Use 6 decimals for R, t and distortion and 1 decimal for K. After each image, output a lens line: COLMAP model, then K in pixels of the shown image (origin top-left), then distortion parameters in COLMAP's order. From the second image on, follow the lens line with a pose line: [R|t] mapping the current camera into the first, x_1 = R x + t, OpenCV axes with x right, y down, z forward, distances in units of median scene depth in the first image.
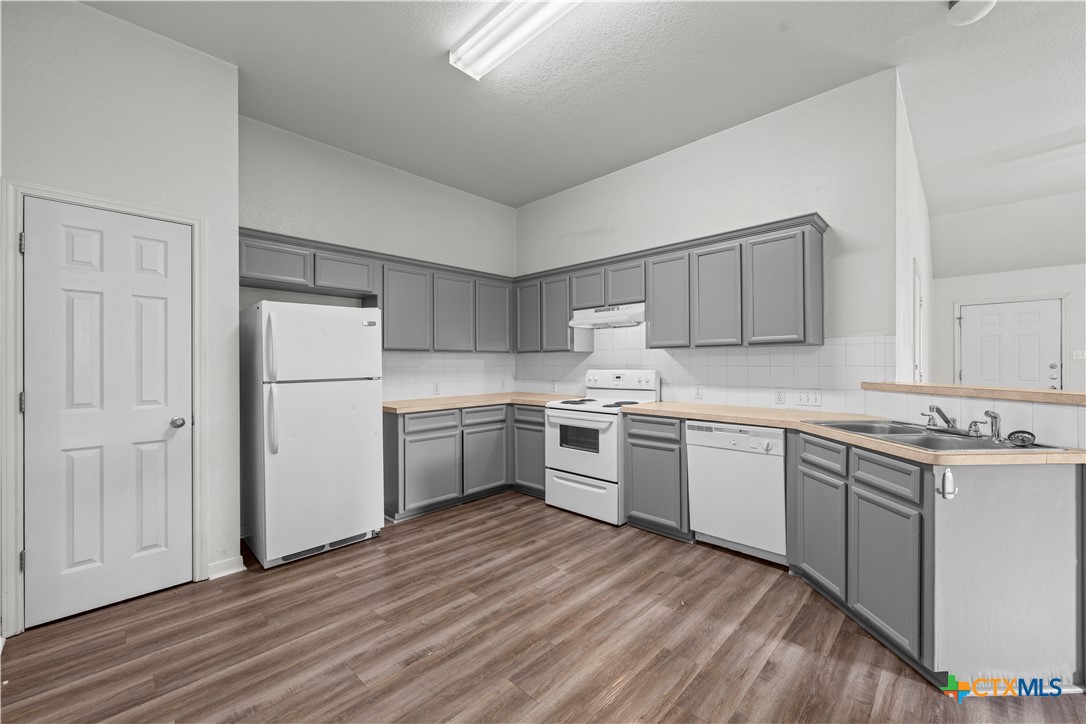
lens RADIAL K [[433.9, 0, 546.5], [0, 433.9, 364.5], [0, 0, 1]] dist [-0.000085, -0.000499]
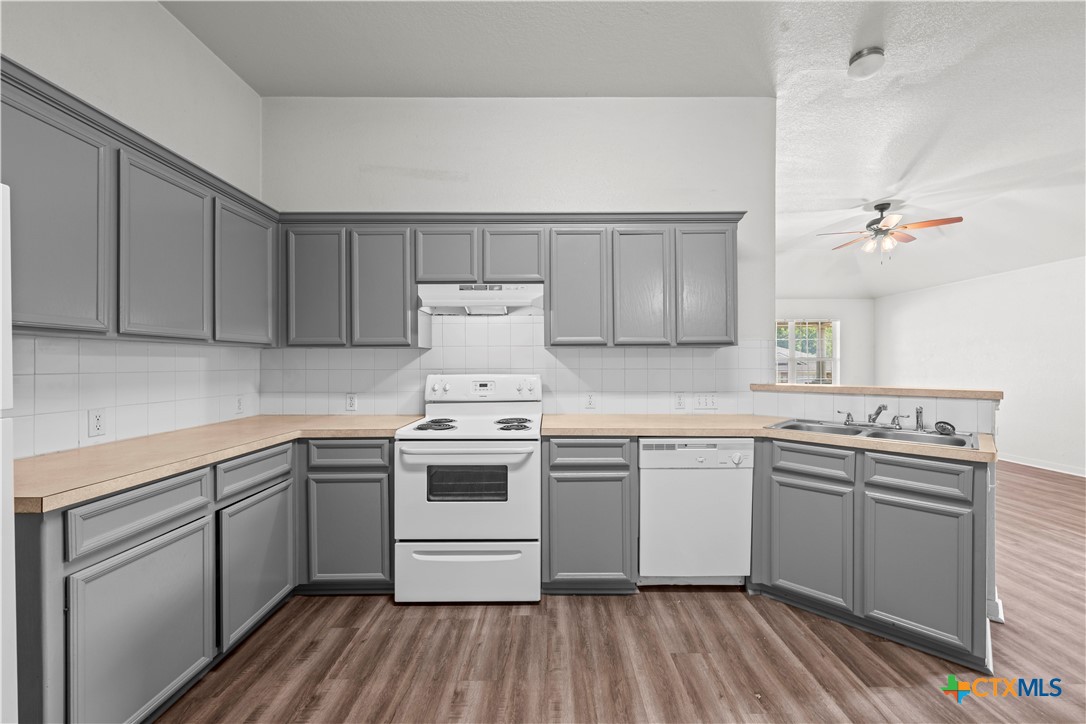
lens RADIAL K [[433.9, 0, 545.4], [0, 433.9, 362.6], [0, 0, 1]] dist [-0.000085, -0.000499]
pose [[0.715342, 0.005226, 0.698755, -0.302200], [-0.000662, 0.999977, -0.006802, -0.003085], [-0.698774, 0.004403, 0.715329, 0.483230]]
